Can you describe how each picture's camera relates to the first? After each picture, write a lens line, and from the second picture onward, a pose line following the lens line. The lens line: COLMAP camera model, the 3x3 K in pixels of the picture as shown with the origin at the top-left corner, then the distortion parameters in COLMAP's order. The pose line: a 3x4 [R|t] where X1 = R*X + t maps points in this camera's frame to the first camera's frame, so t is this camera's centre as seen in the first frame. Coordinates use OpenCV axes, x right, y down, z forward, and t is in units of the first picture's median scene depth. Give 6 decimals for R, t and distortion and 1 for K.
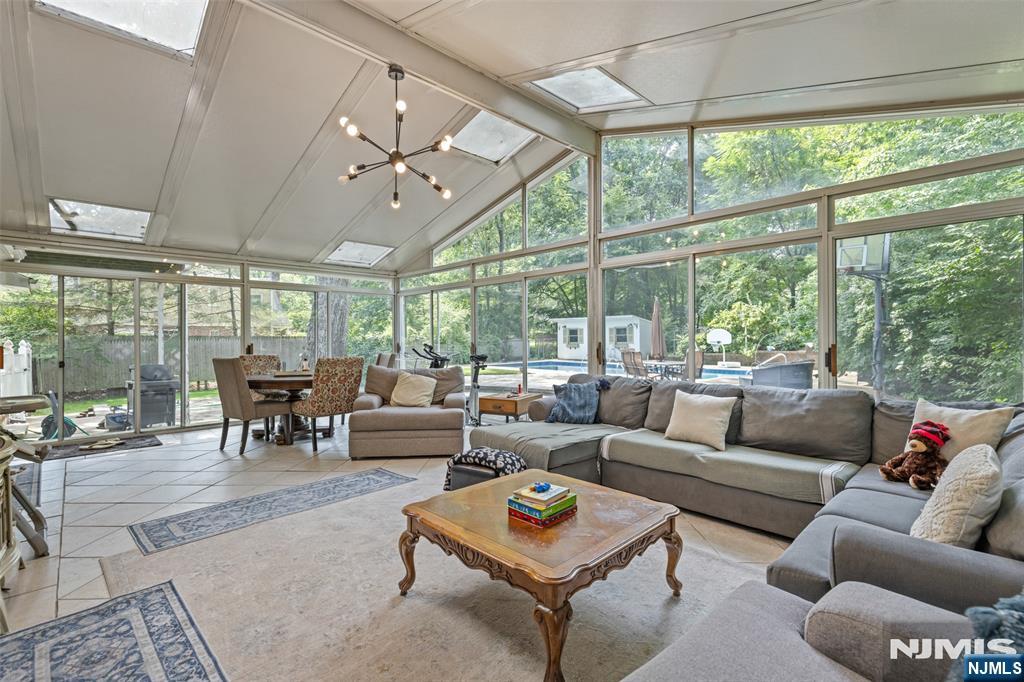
lens RADIAL K [[460.1, 0, 515.0], [0, 460.1, 334.8], [0, 0, 1]] dist [-0.003981, -0.000409]
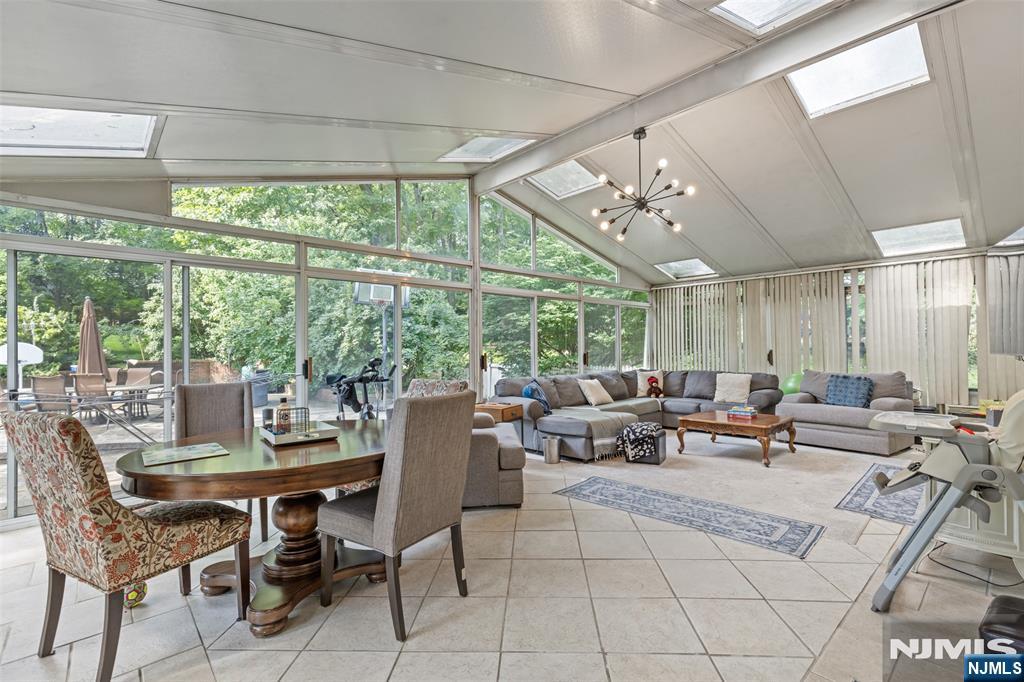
lens RADIAL K [[460.1, 0, 512.3], [0, 460.1, 341.9], [0, 0, 1]] dist [-0.003981, -0.000409]
pose [[0.041215, 0.008045, 0.999118, -1.551490], [0.012002, 0.999891, -0.008546, -0.000879], [-0.999078, 0.012344, 0.041114, 1.340961]]
